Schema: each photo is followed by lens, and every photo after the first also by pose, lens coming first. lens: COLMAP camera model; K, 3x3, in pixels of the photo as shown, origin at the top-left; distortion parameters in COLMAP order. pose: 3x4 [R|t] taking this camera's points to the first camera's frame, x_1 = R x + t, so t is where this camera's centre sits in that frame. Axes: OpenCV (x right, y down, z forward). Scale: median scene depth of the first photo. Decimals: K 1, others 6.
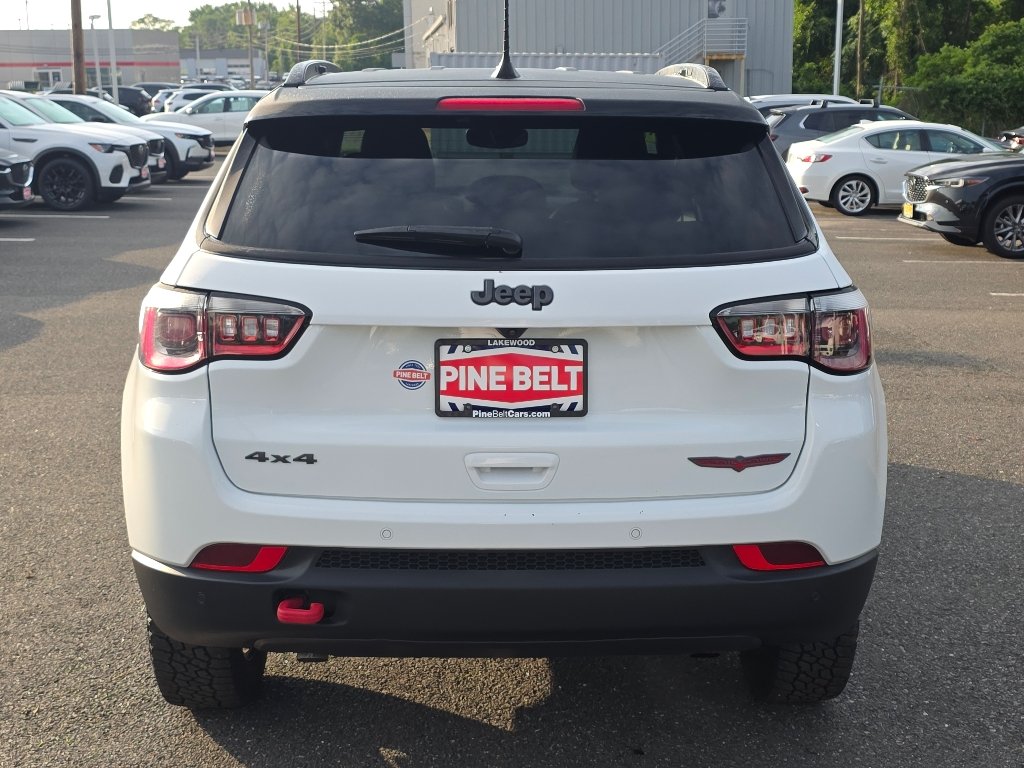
lens RADIAL K [[1402.9, 0, 502.2], [0, 1402.9, 384.7], [0, 0, 1]] dist [0.092409, -0.079034]
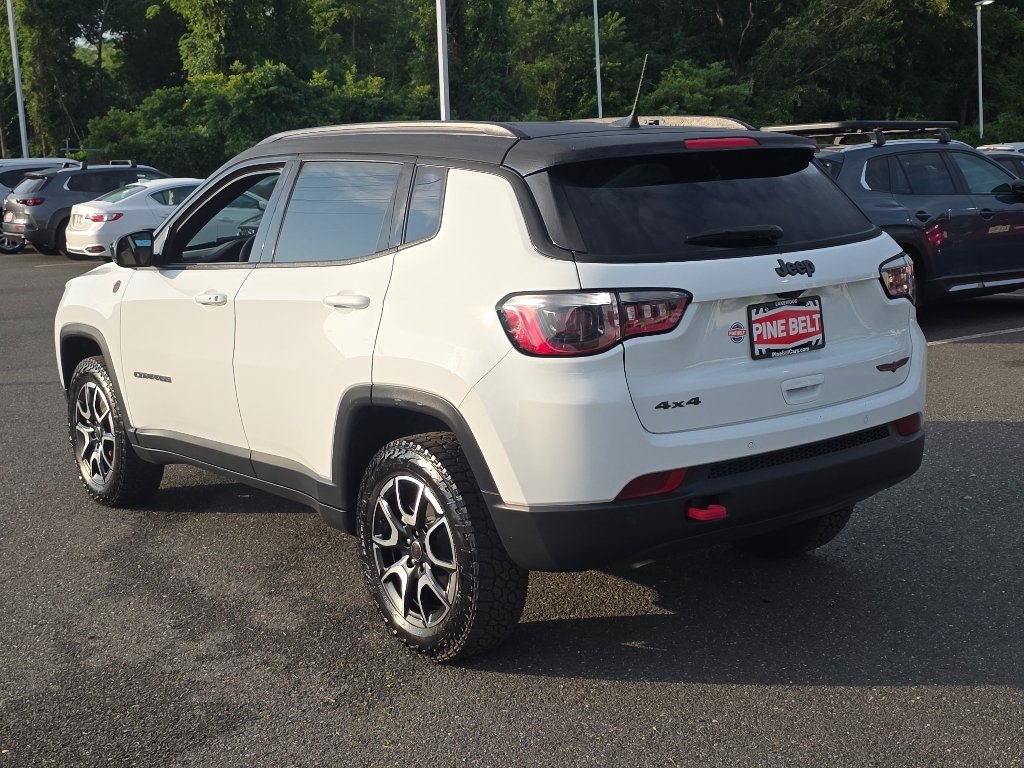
lens RADIAL K [[1402.9, 0, 502.2], [0, 1402.9, 384.7], [0, 0, 1]] dist [0.092409, -0.079034]
pose [[0.814588, -0.134031, 0.564341, -1.059377], [0.158116, 0.987401, 0.006278, -0.001701], [-0.558073, 0.084117, 0.825518, -0.029964]]
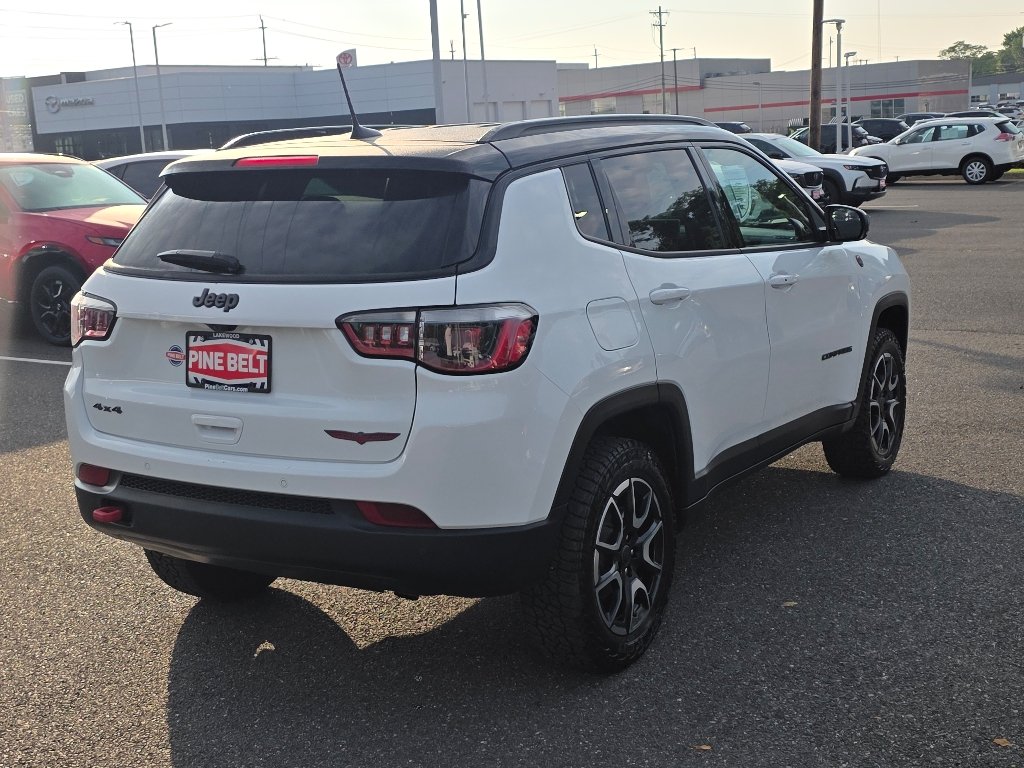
lens RADIAL K [[1402.9, 0, 502.2], [0, 1402.9, 384.7], [0, 0, 1]] dist [0.092409, -0.079034]
pose [[0.836786, 0.060380, -0.544191, 0.976684], [-0.071299, 0.997454, 0.001037, -0.002824], [0.542868, 0.037933, 0.838961, -0.004333]]
